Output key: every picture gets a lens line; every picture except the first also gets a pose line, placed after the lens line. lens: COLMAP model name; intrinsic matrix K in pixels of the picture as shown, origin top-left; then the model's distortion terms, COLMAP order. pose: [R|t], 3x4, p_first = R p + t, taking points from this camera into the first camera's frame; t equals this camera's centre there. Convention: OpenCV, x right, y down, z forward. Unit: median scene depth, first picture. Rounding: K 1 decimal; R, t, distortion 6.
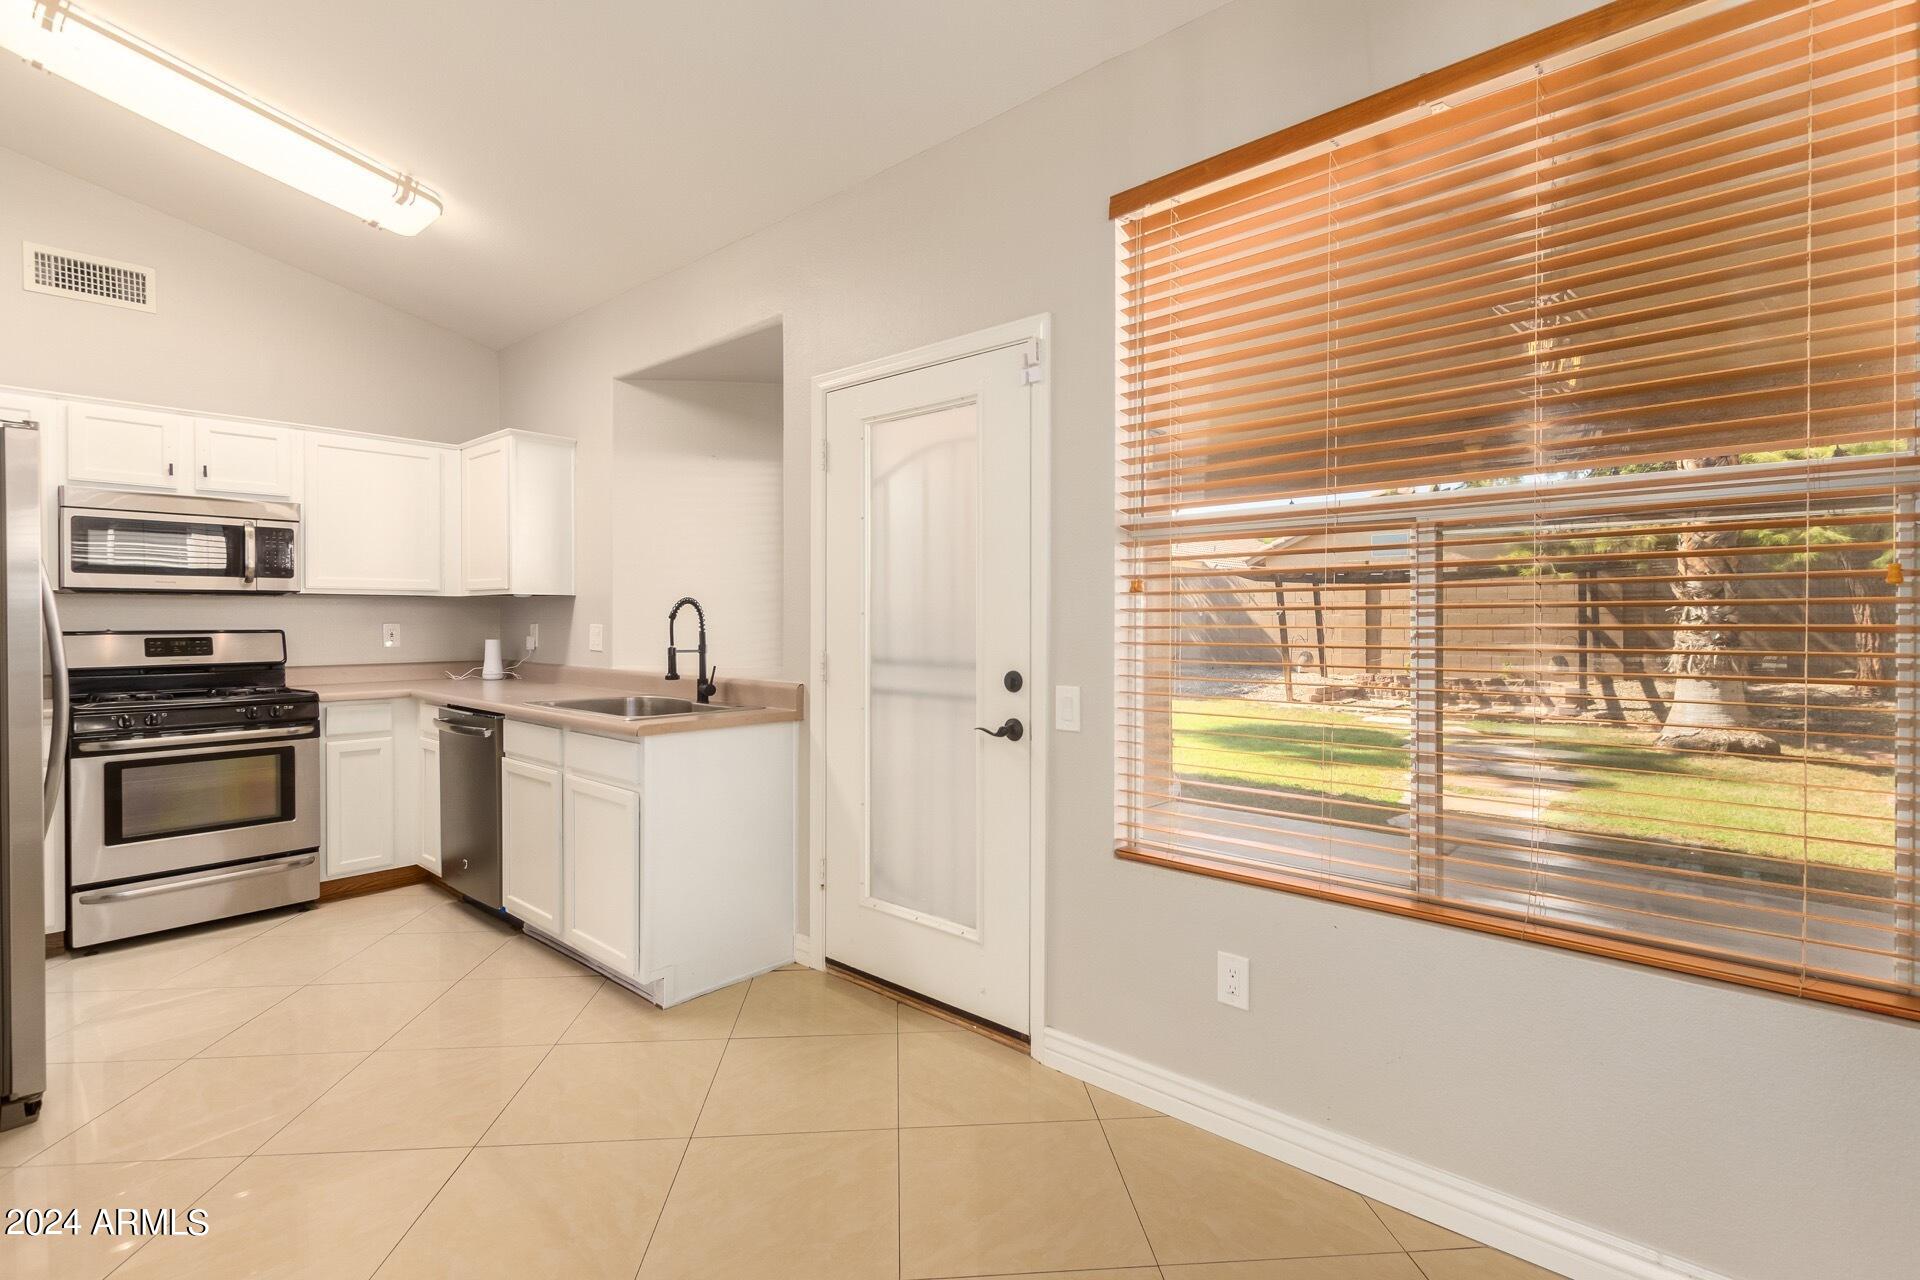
lens RADIAL K [[882.8, 0, 957.9], [0, 882.8, 622.6], [0, 0, 1]] dist [0.007663, -0.003539]
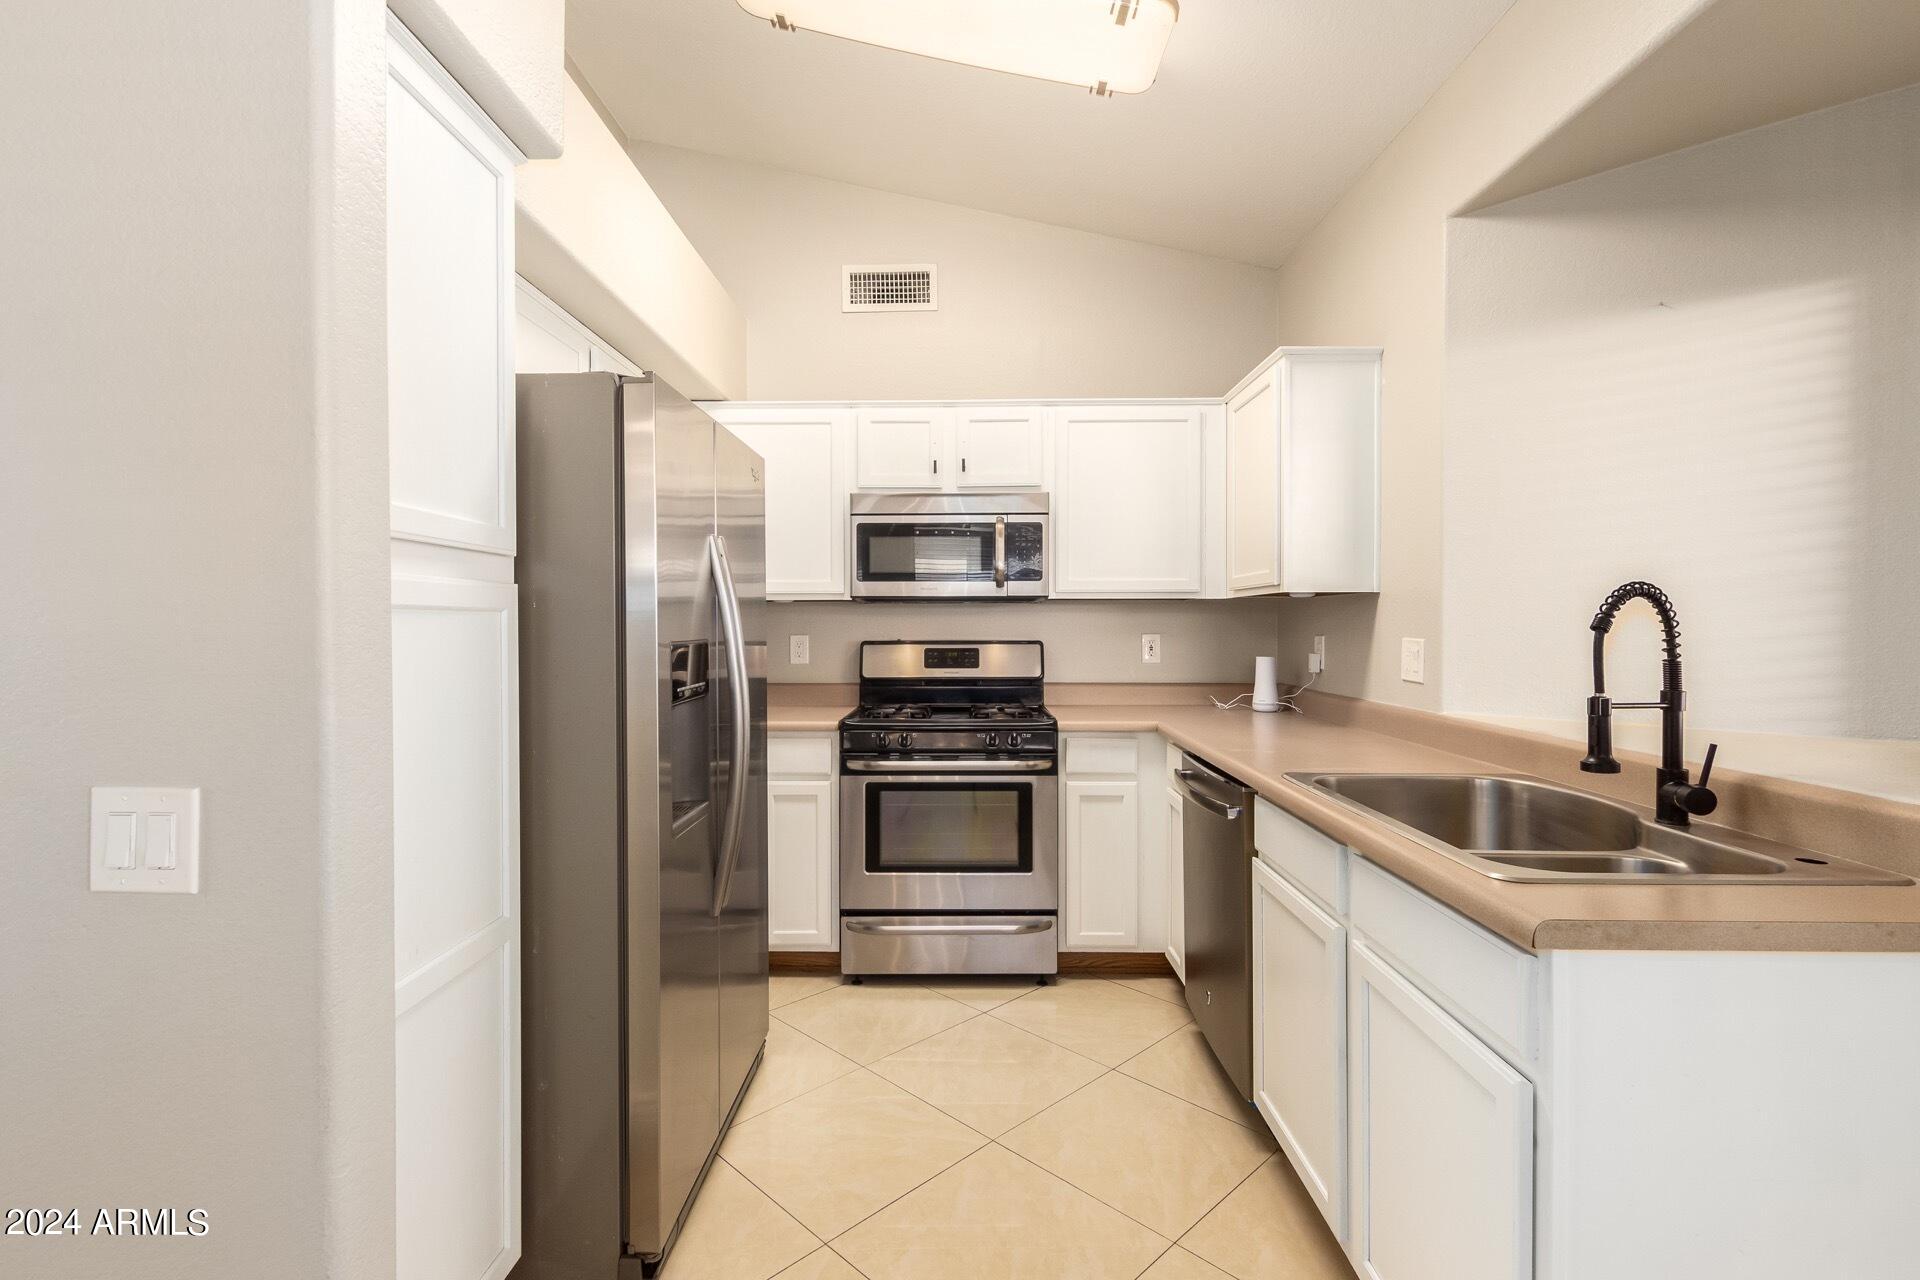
lens RADIAL K [[882.8, 0, 957.9], [0, 882.8, 632.0], [0, 0, 1]] dist [0.007663, -0.003539]
pose [[0.652530, 0.004559, -0.757750, -0.166202], [-0.003511, 0.999989, 0.002993, -0.003428], [0.757755, 0.000707, 0.652539, 0.397851]]
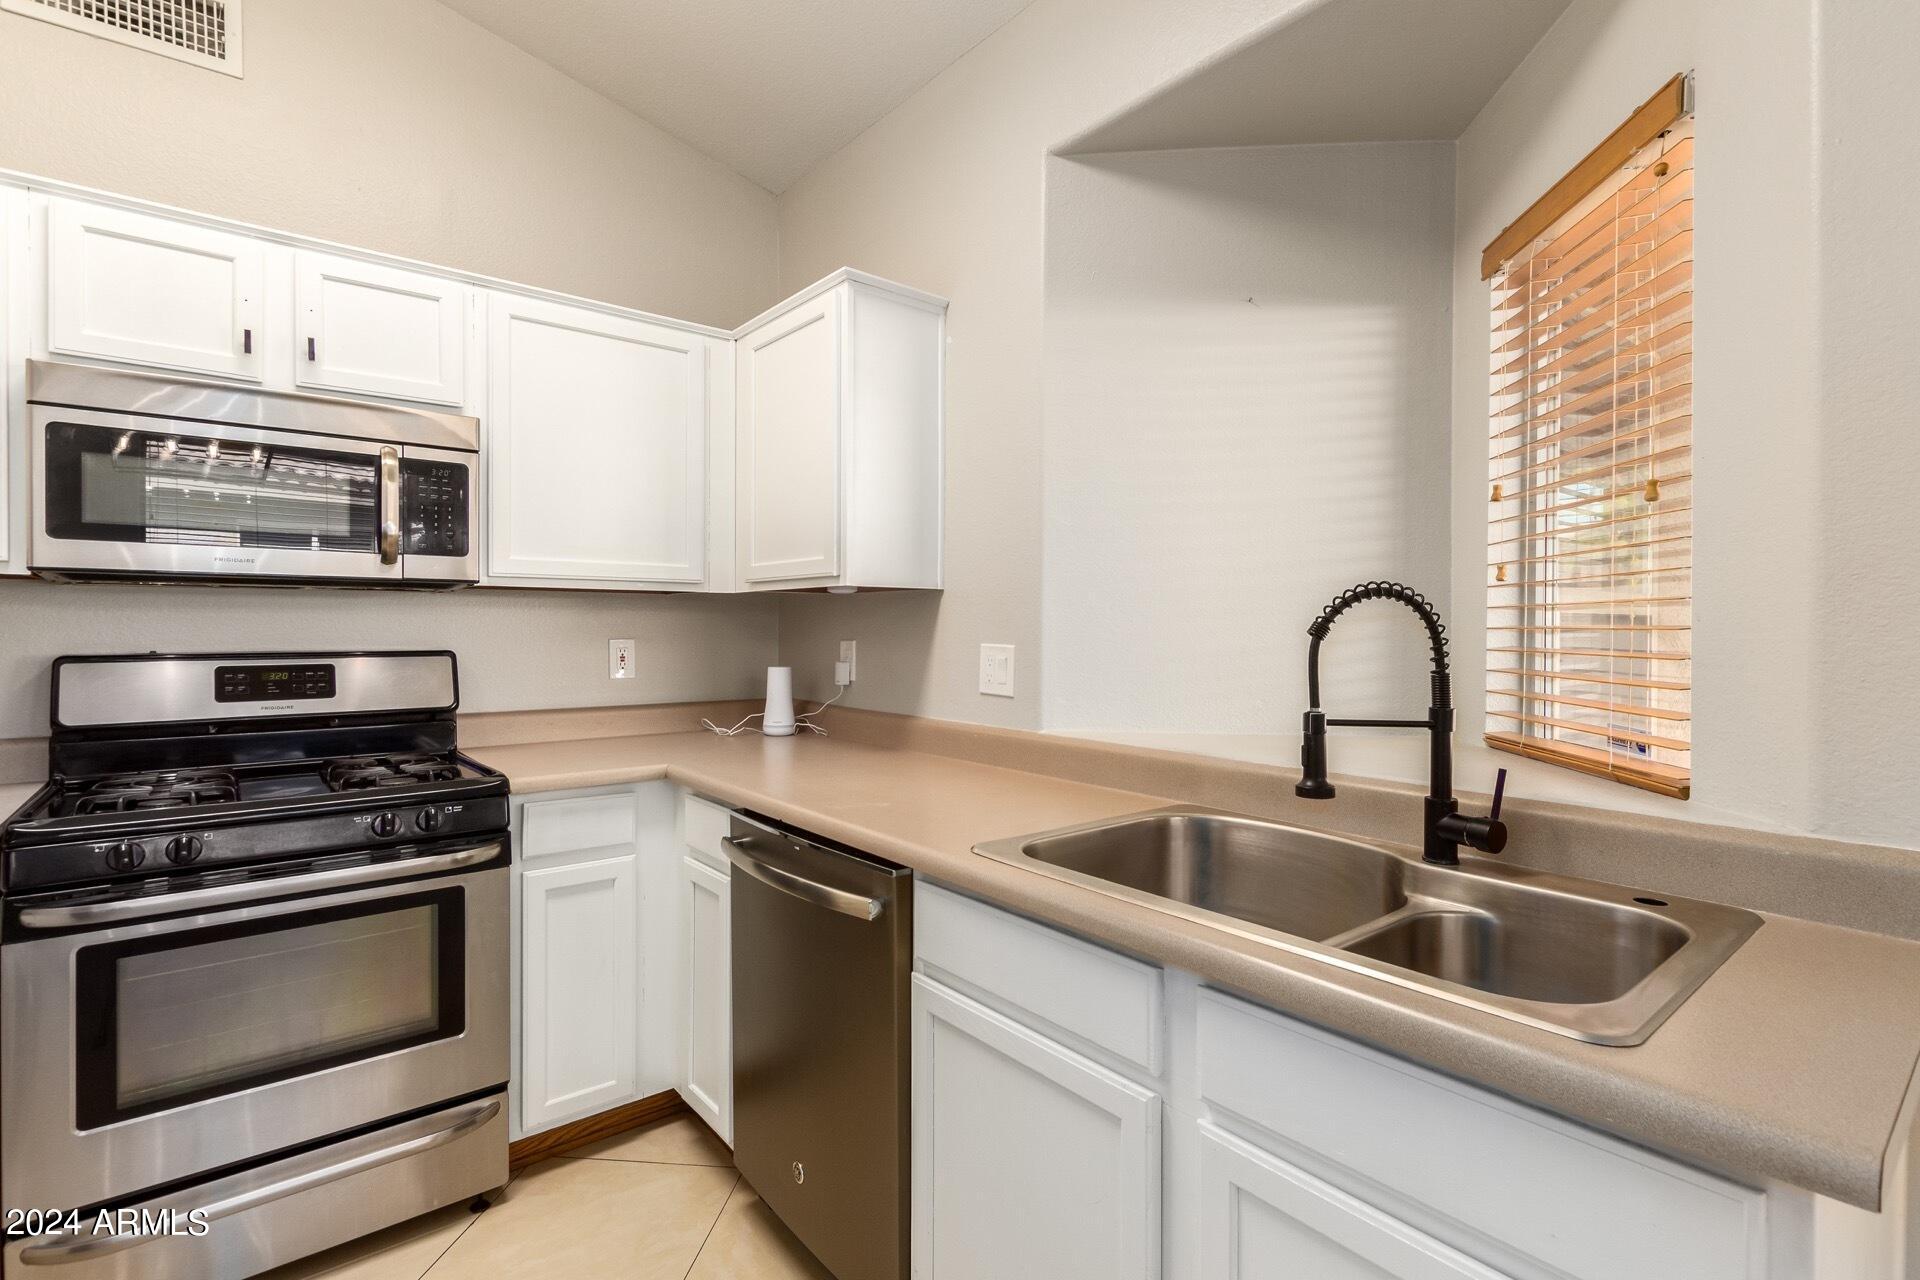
lens RADIAL K [[882.8, 0, 969.6], [0, 882.8, 631.0], [0, 0, 1]] dist [0.007663, -0.003539]
pose [[0.988813, 0.002983, -0.149133, -0.378899], [-0.003198, 0.999994, -0.001204, -0.005436], [0.149129, 0.001667, 0.988816, 0.528951]]
